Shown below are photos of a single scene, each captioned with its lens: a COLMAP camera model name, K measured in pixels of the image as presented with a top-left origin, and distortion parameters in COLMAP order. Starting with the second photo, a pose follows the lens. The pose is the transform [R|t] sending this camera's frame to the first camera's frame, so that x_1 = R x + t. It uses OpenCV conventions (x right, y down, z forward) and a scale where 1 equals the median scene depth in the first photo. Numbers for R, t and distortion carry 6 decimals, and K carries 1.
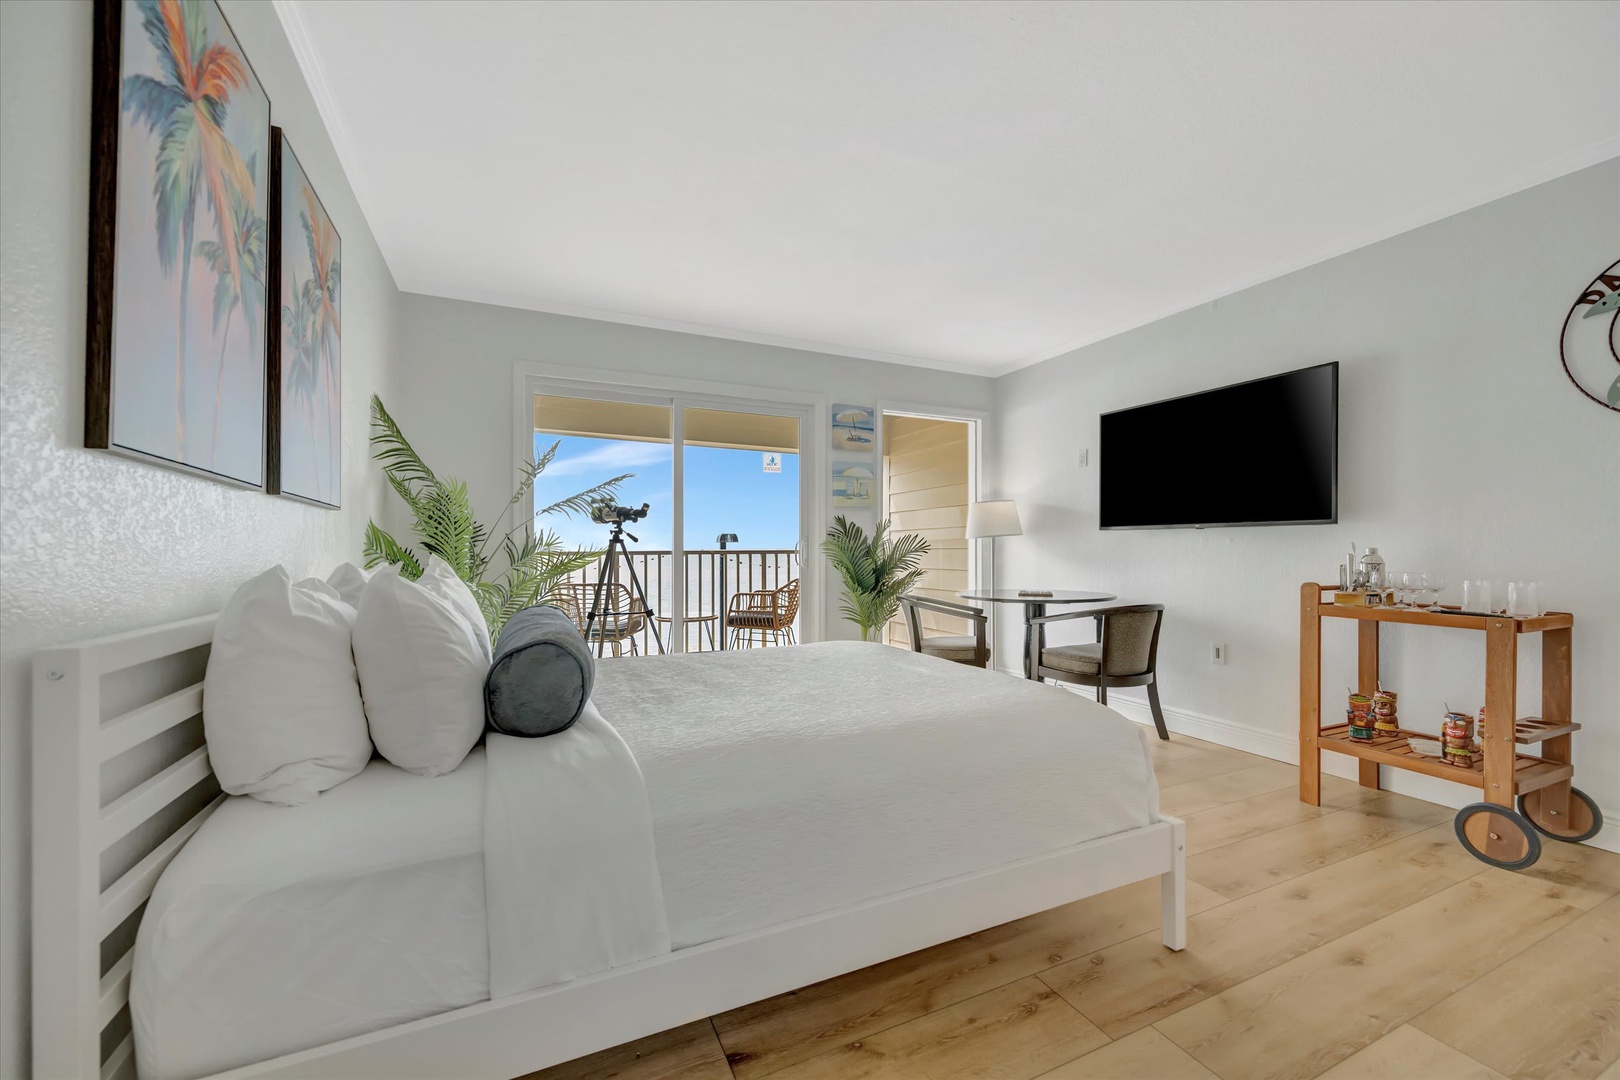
lens RADIAL K [[640.4, 0, 815.3], [0, 640.4, 551.1], [0, 0, 1]] dist [-0.000791, 0.000398]
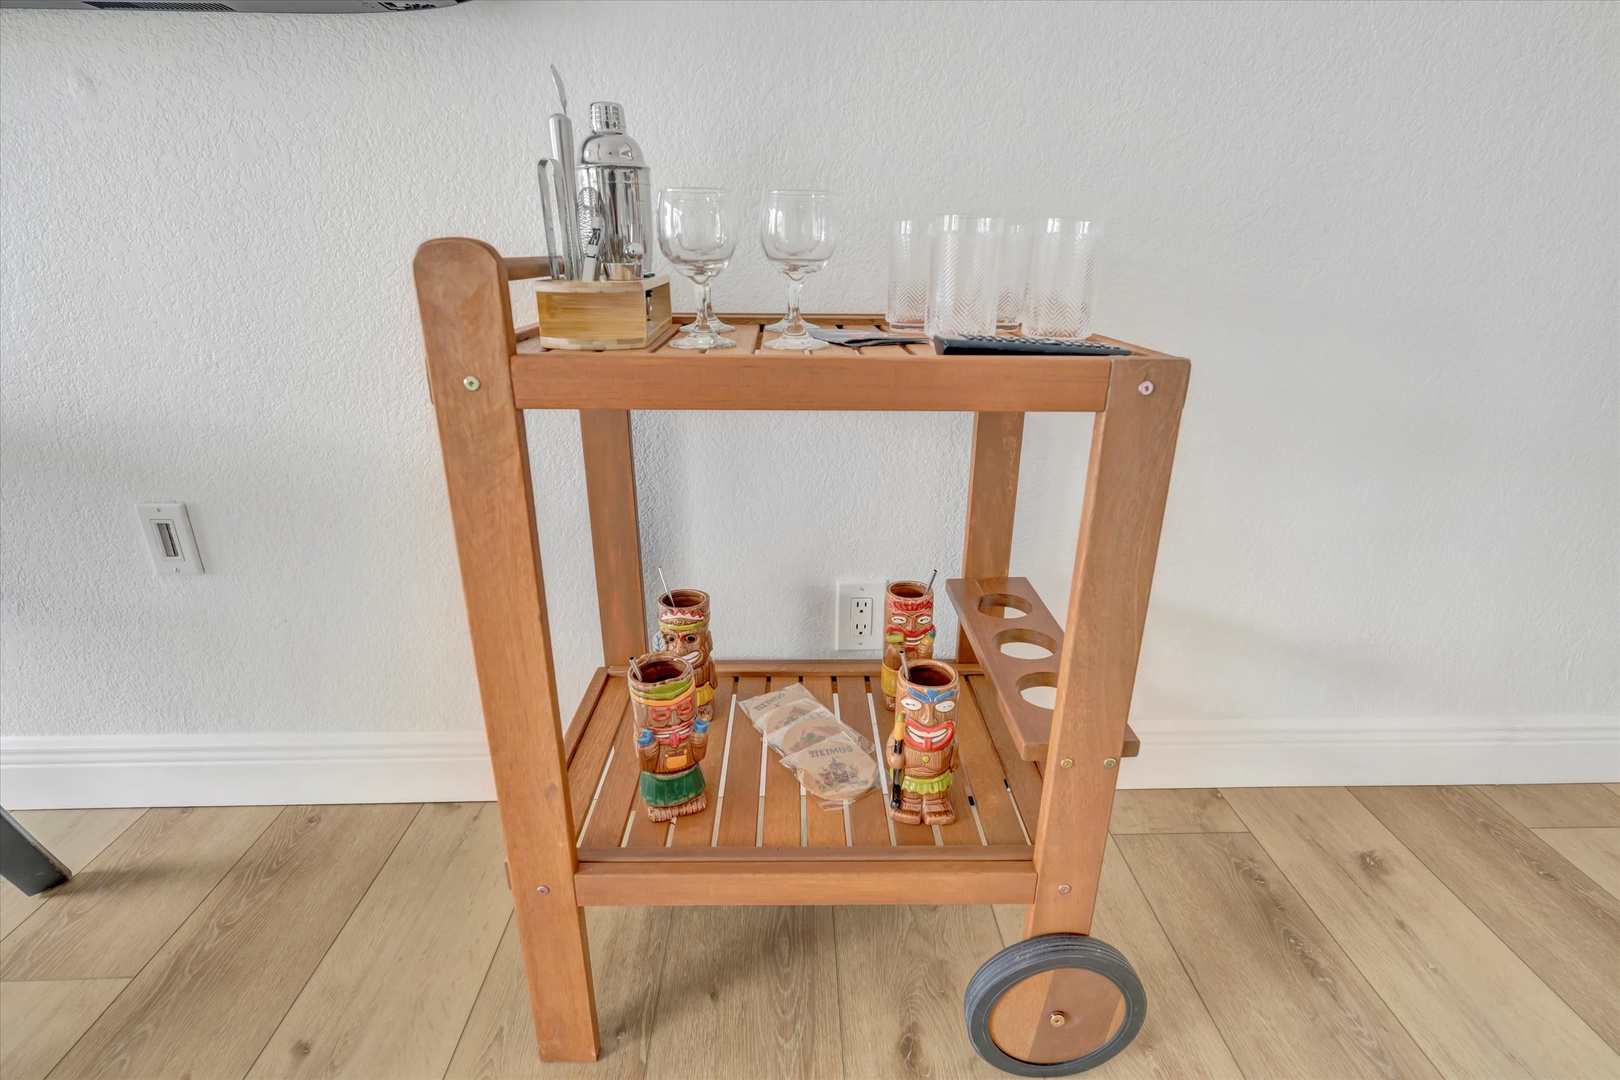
lens RADIAL K [[802.3, 0, 805.0], [0, 802.3, 559.1], [0, 0, 1]] dist [-0.003198, -0.000404]
pose [[0.411232, -0.326219, 0.851158, 0.581147], [-0.000536, 0.933681, 0.358106, 0.053033], [-0.911531, -0.147720, 0.383784, 0.798966]]
